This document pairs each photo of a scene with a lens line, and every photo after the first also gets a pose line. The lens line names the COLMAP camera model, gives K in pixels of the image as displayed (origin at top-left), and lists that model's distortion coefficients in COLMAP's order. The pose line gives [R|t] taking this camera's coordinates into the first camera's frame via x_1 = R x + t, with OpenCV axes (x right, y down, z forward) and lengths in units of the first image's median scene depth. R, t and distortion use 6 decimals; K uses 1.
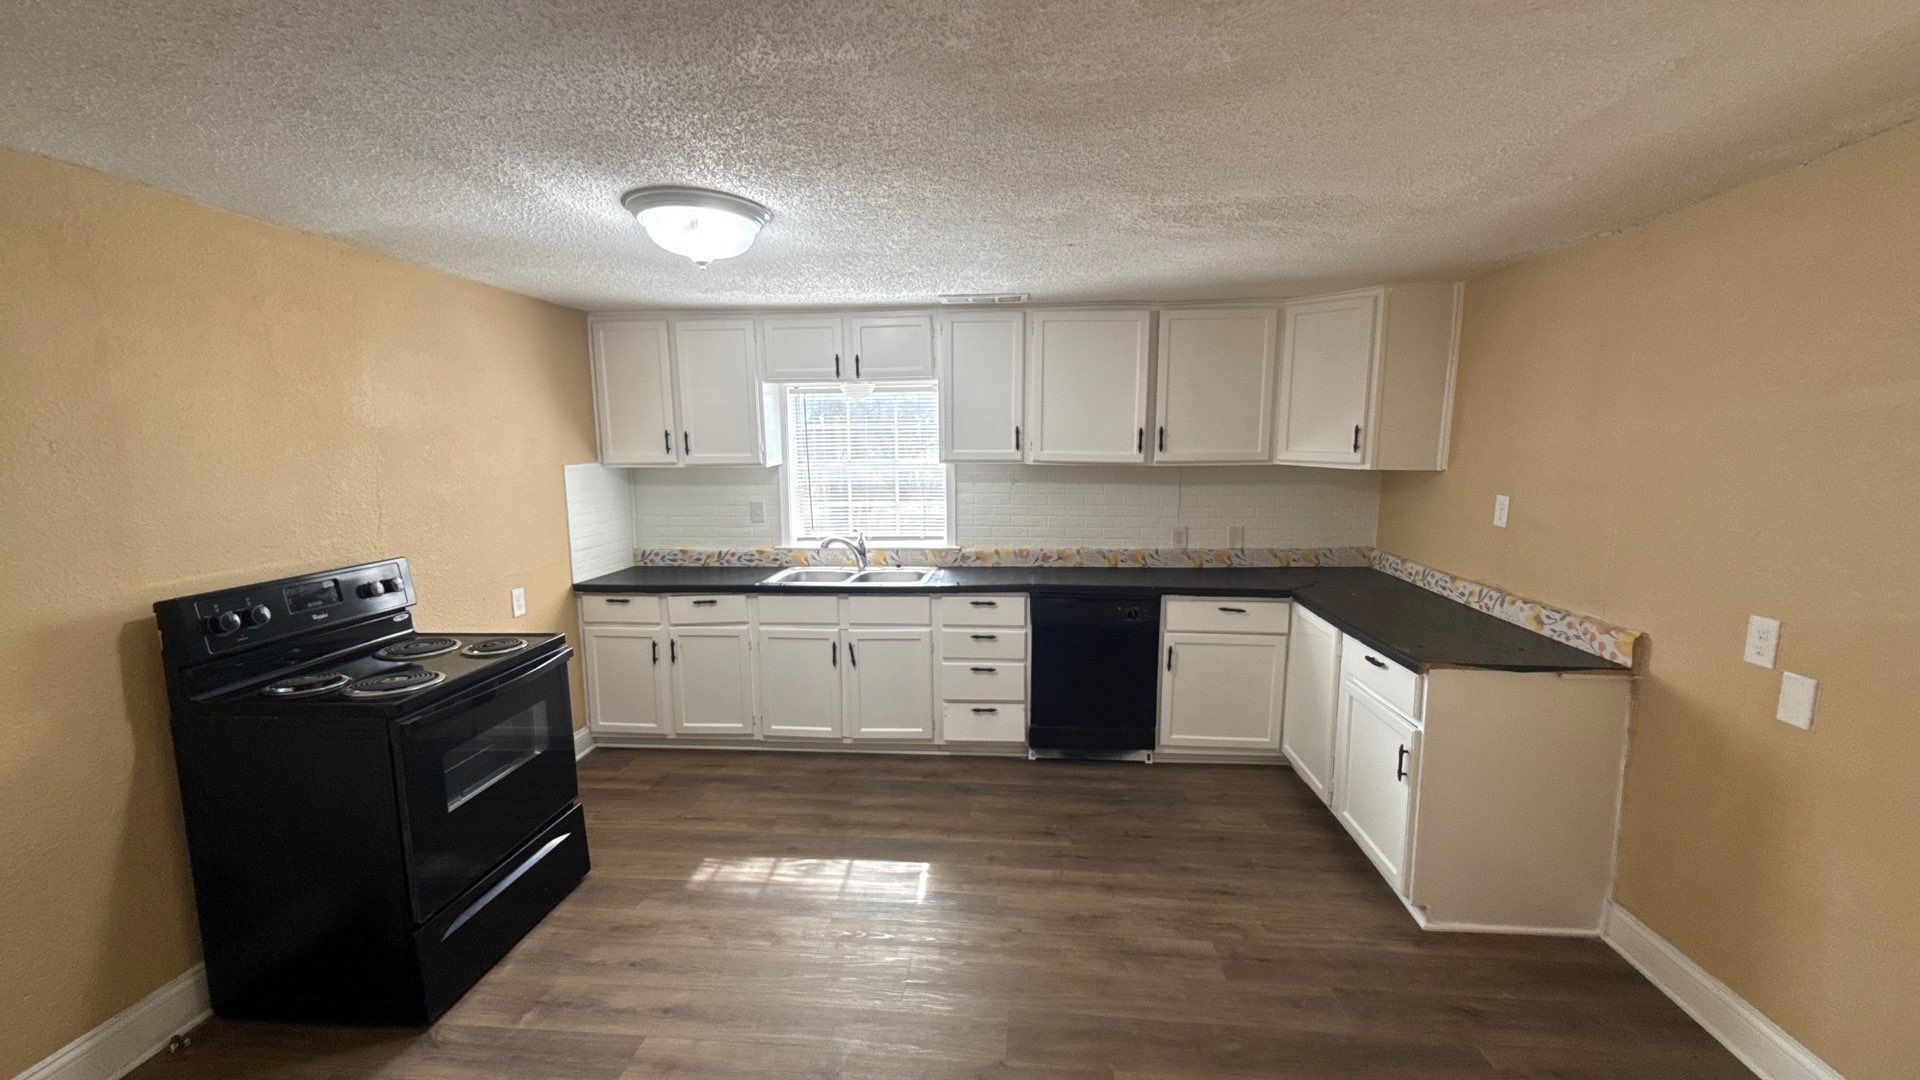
lens RADIAL K [[763.8, 0, 958.5], [0, 763.8, 532.9], [0, 0, 1]] dist [-0.000194, 0.000007]
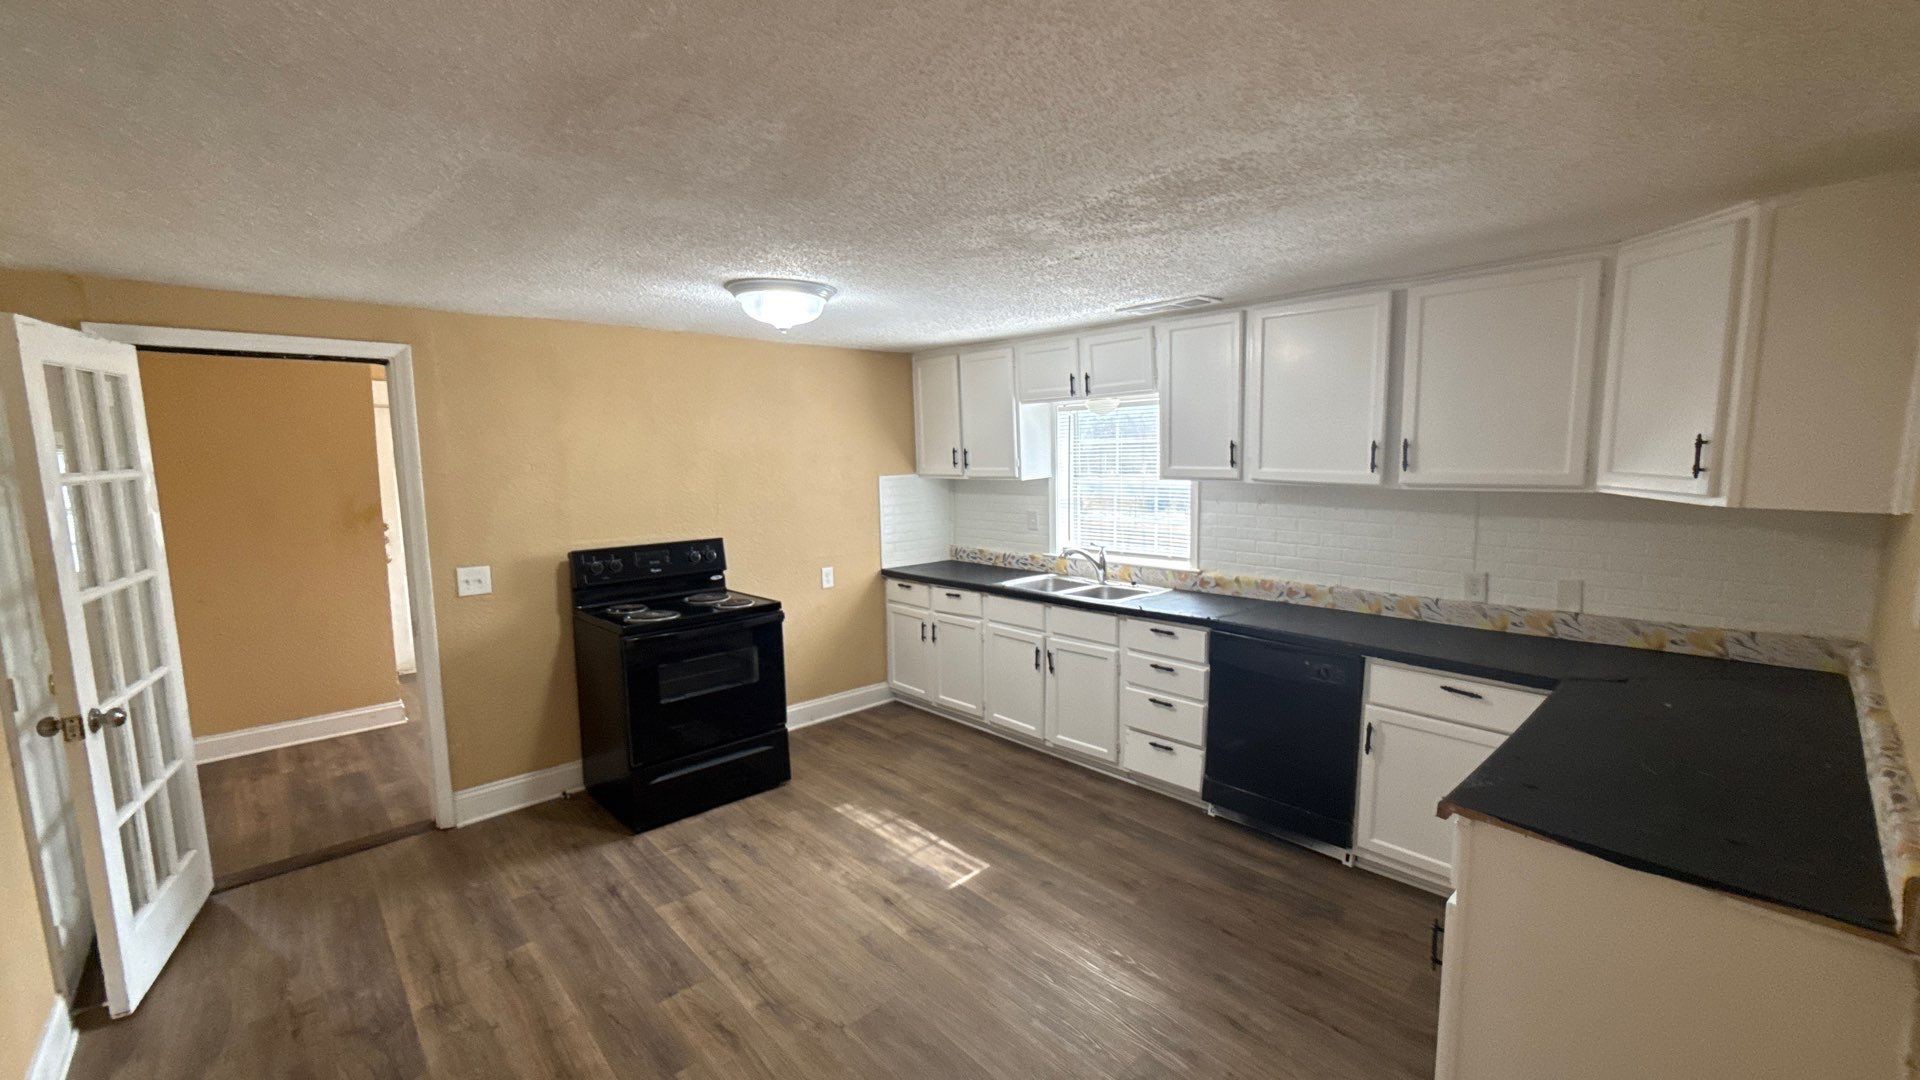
lens RADIAL K [[763.8, 0, 965.9], [0, 763.8, 532.3], [0, 0, 1]] dist [-0.000194, 0.000007]
pose [[0.746768, 0.065223, -0.661878, 0.449853], [-0.067739, 0.997463, 0.021864, -0.032130], [0.661626, 0.028507, 0.749292, 0.134957]]
